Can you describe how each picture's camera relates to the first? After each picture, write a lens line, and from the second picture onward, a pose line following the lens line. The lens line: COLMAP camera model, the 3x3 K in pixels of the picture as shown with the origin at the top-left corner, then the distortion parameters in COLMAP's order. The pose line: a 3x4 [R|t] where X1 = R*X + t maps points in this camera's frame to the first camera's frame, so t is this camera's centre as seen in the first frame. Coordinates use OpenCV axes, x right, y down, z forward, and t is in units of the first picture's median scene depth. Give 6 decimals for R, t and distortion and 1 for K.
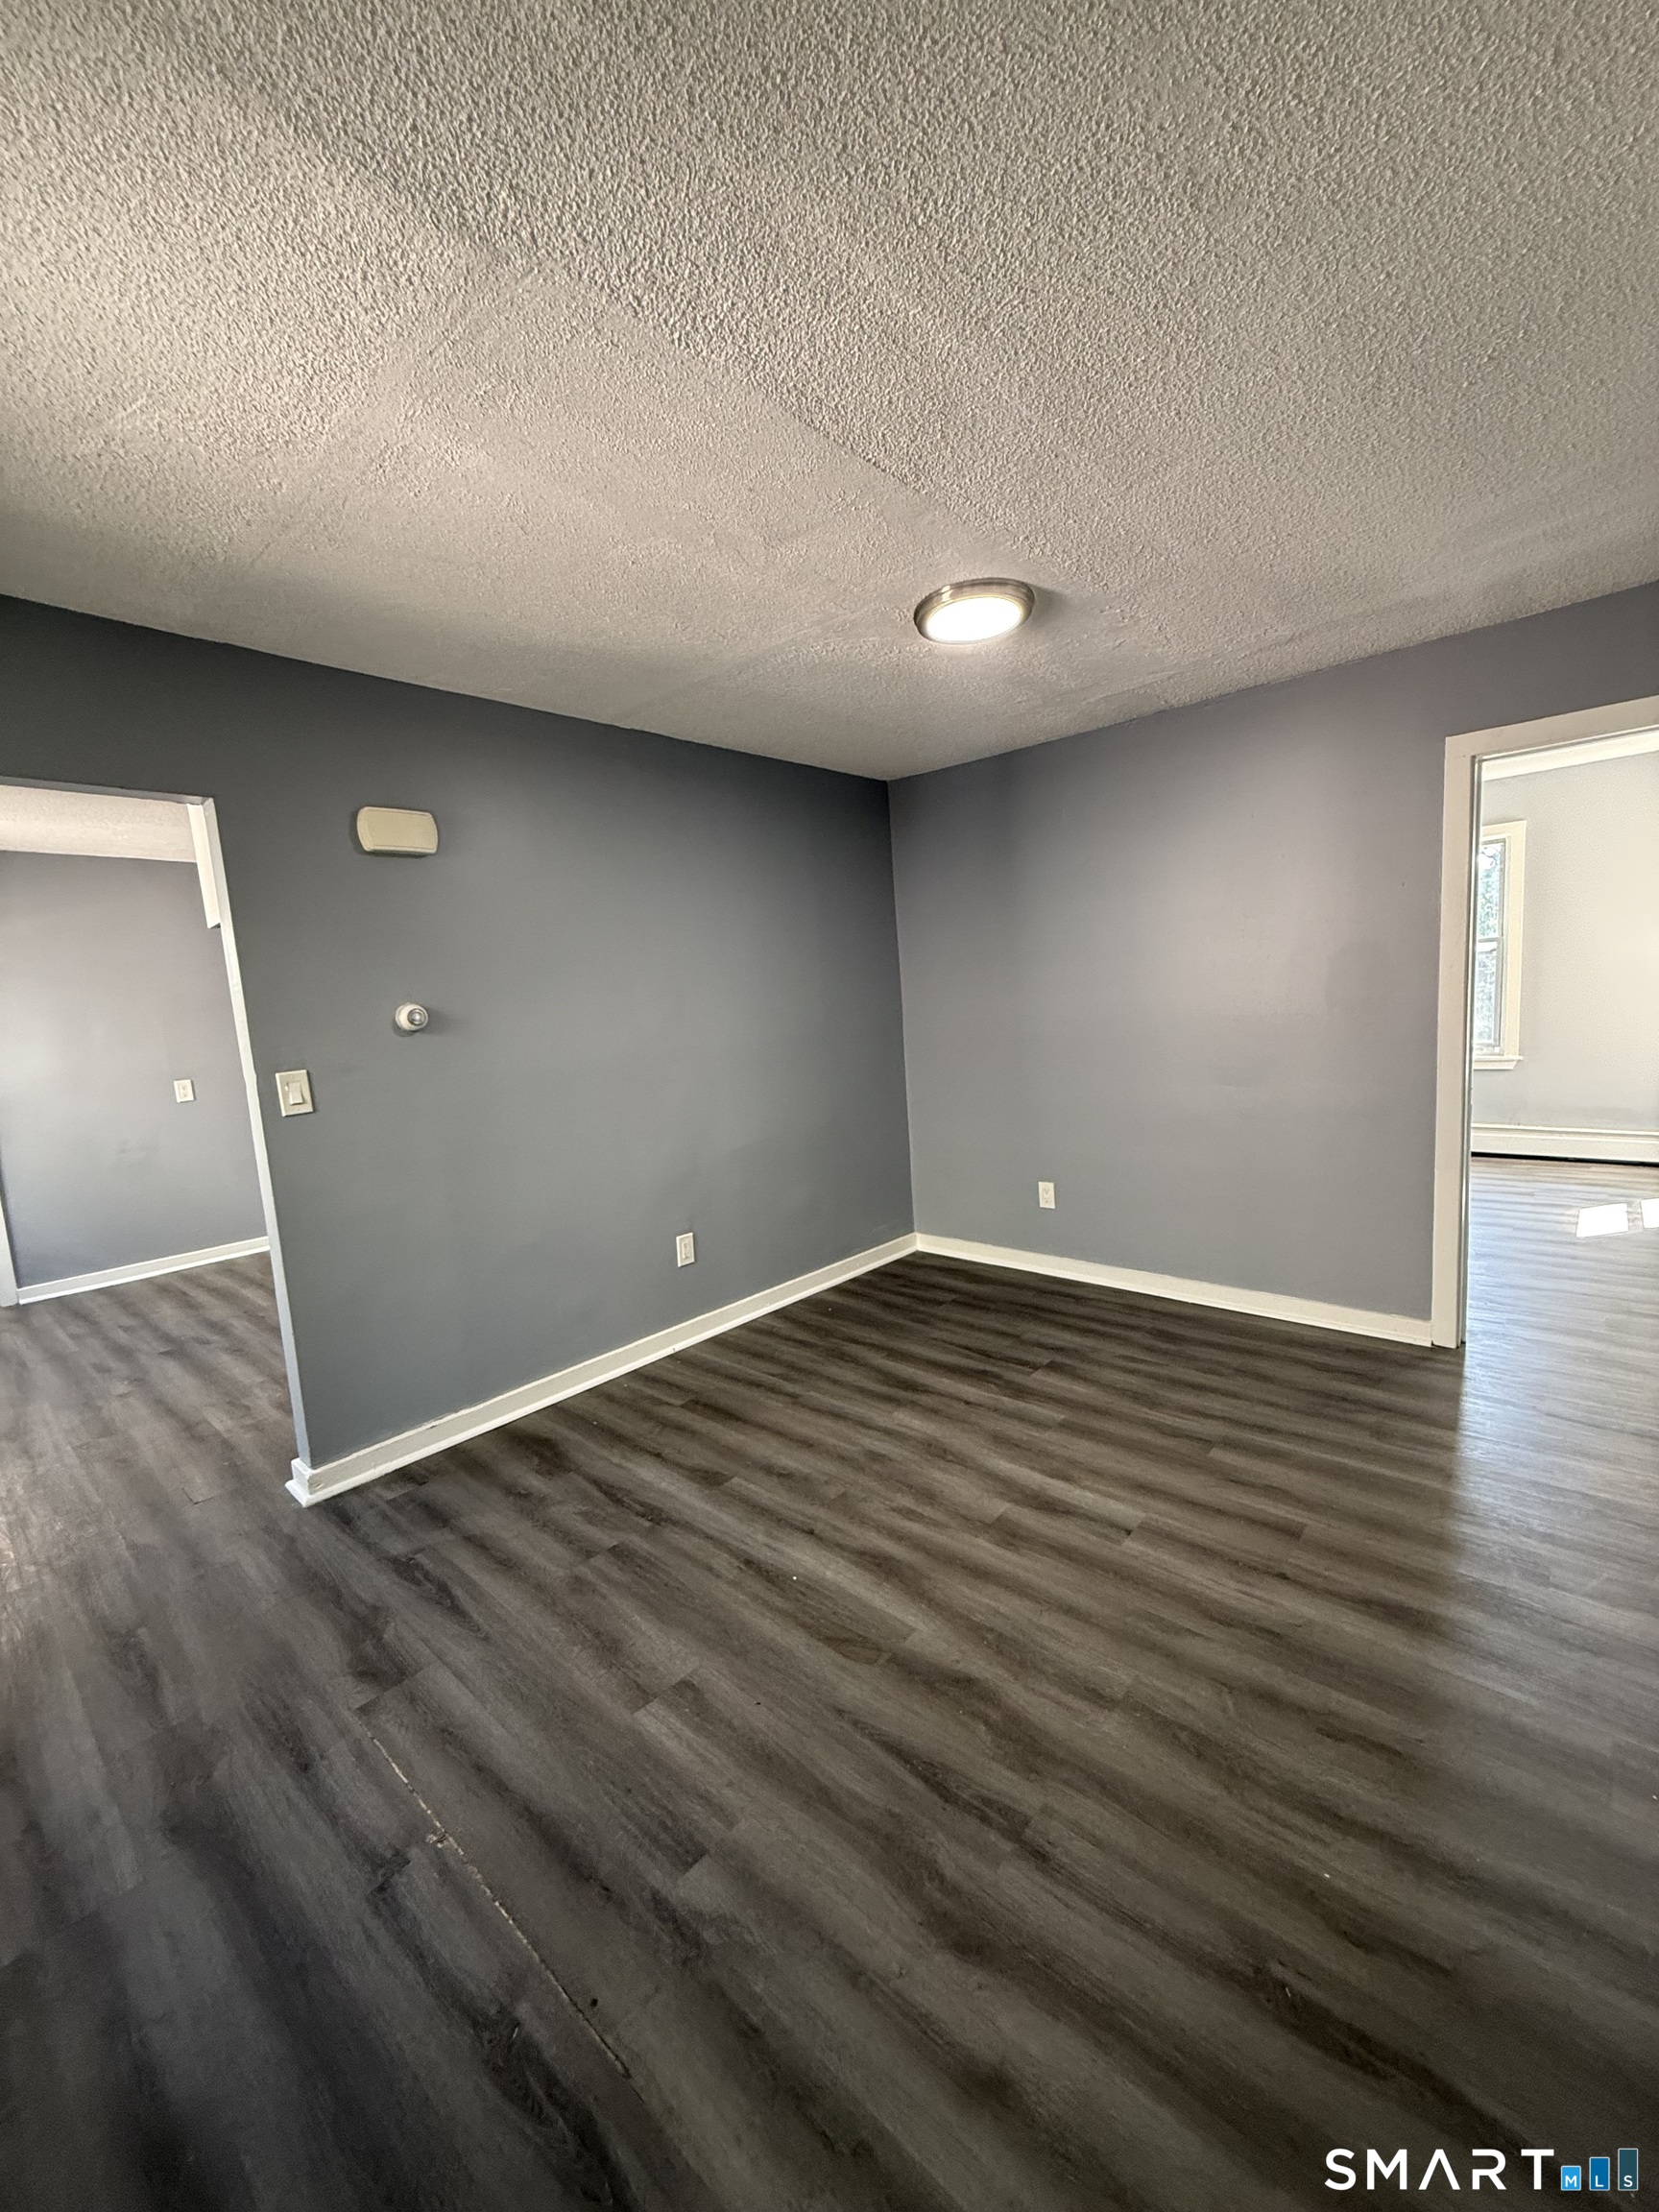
lens RADIAL K [[888.0, 0, 829.2], [0, 888.0, 1107.2], [0, 0, 1]] dist [0.000690, 0.000106]
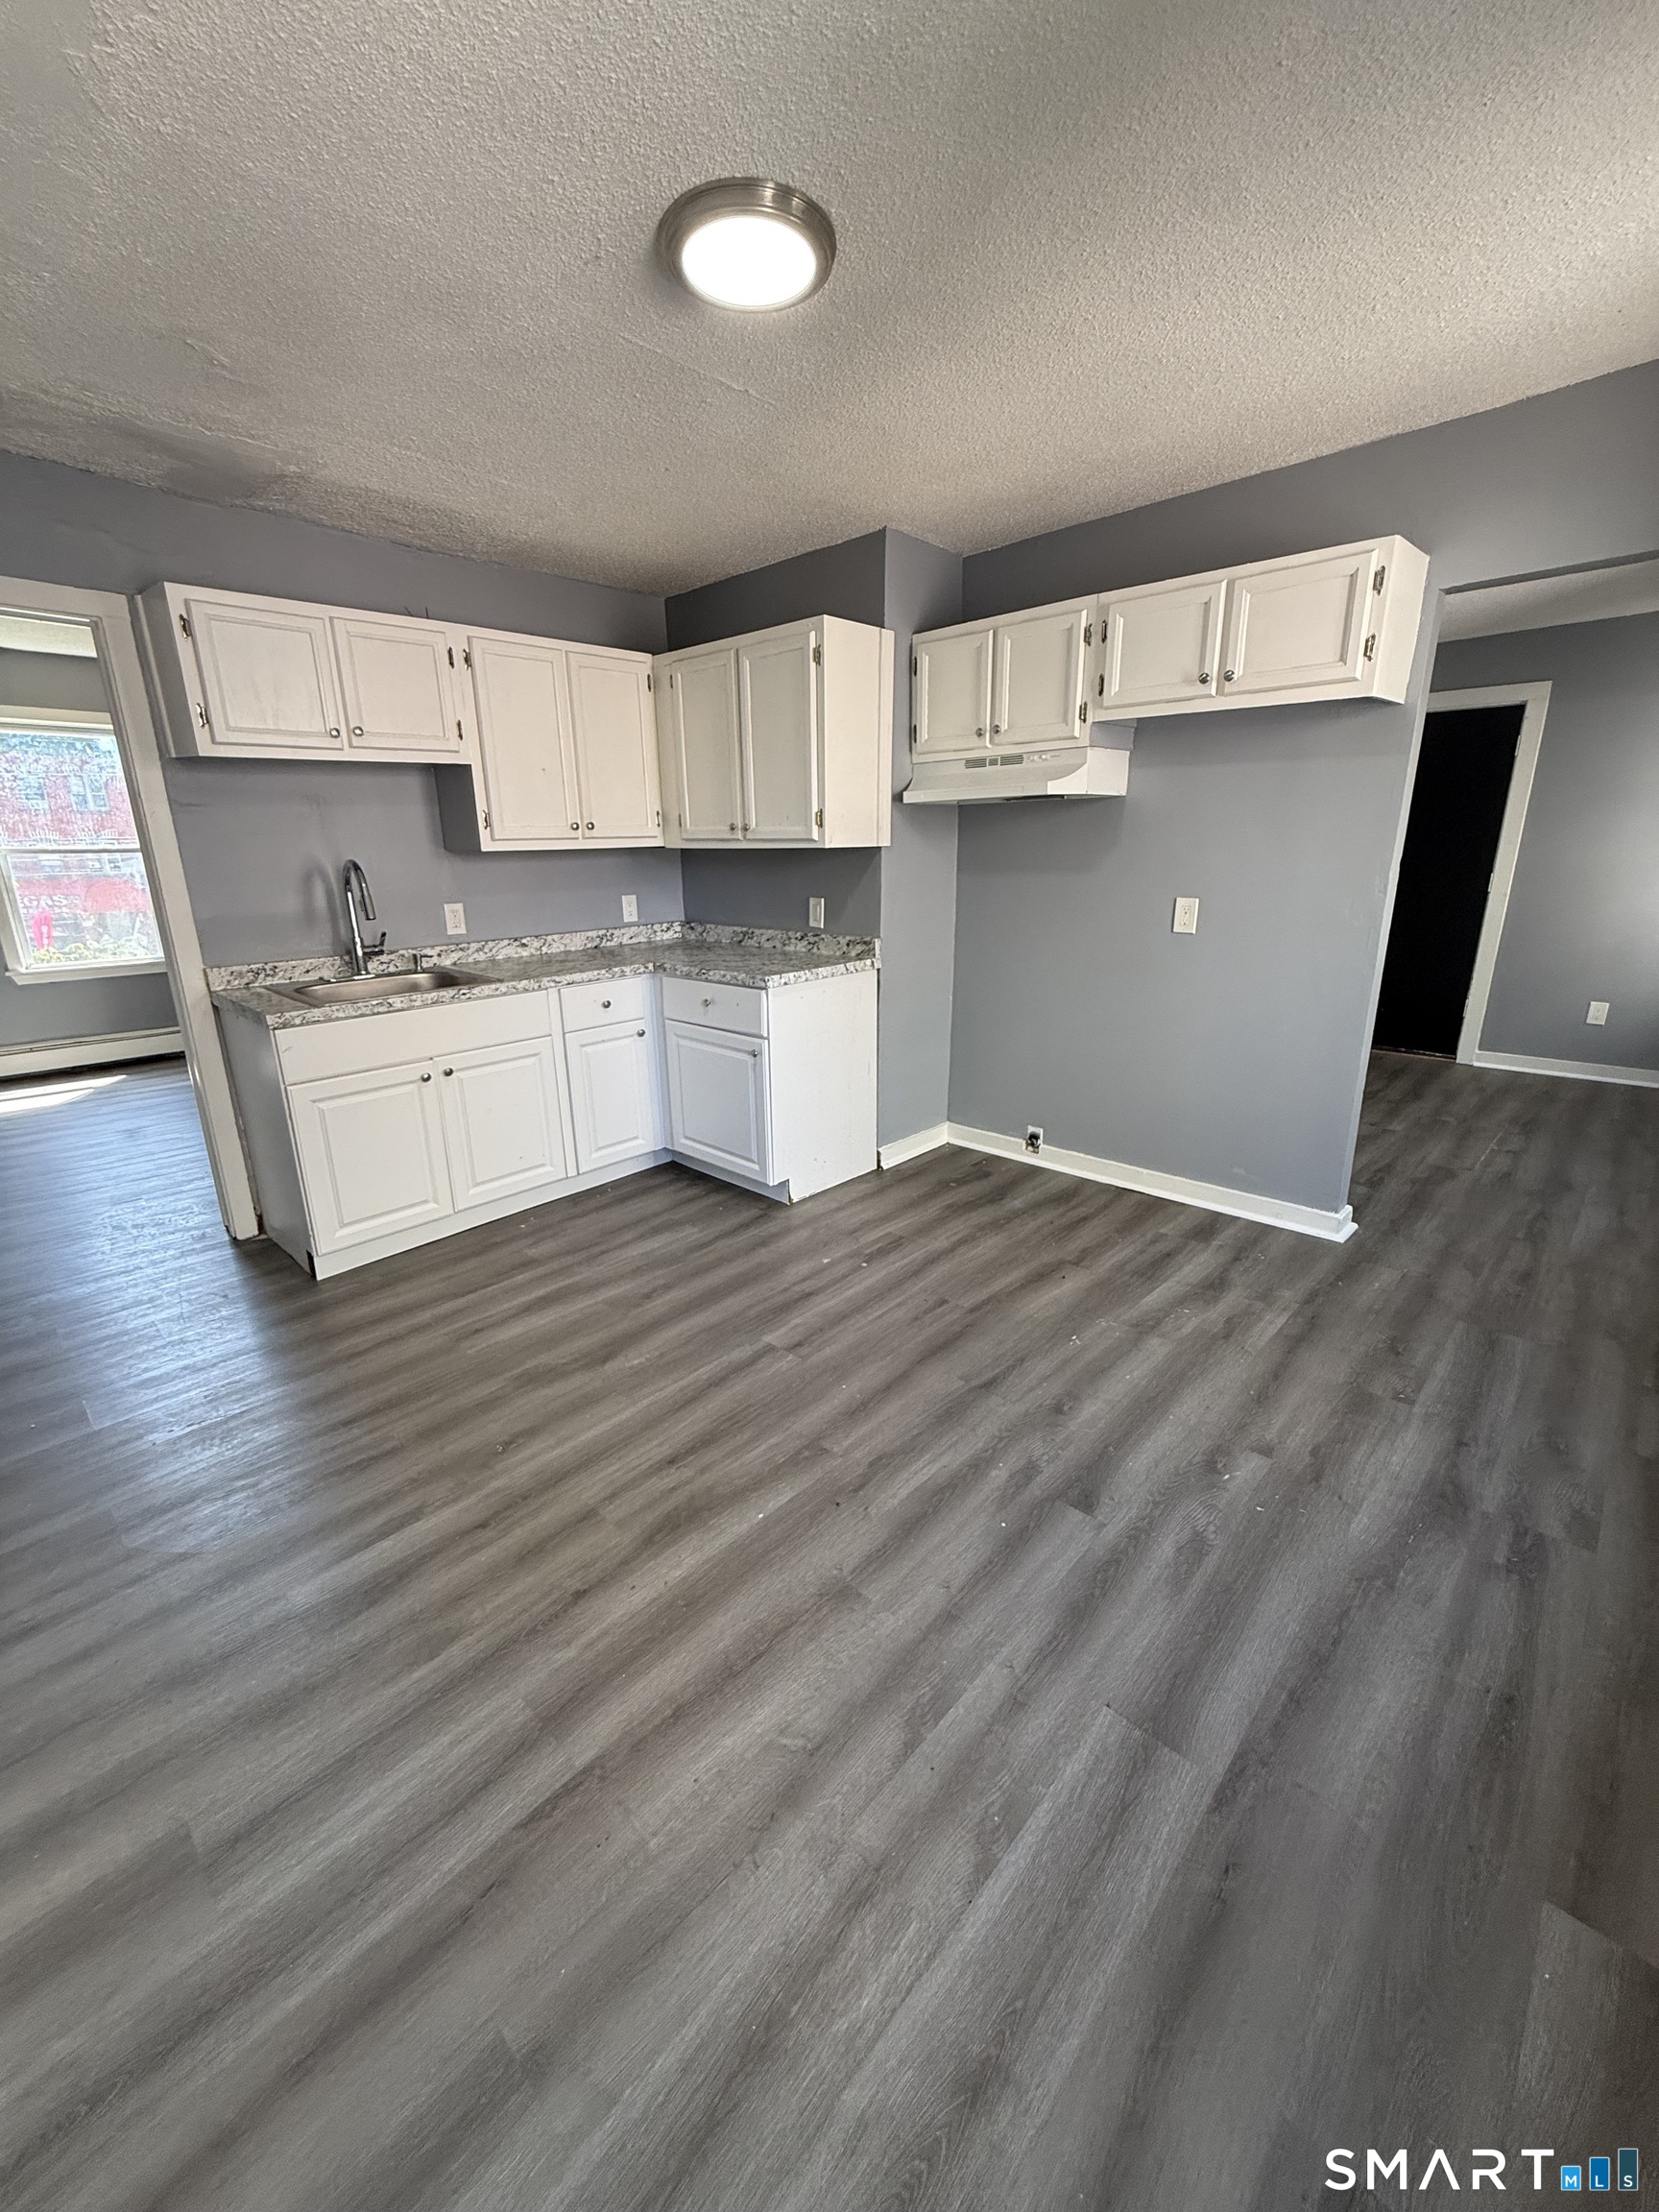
lens RADIAL K [[888.0, 0, 829.5], [0, 888.0, 1105.8], [0, 0, 1]] dist [0.000690, 0.000106]
pose [[0.018282, -0.218574, 0.975649, -1.361474], [0.140073, 0.966749, 0.213955, -0.058538], [-0.989972, 0.132750, 0.048291, 1.266872]]
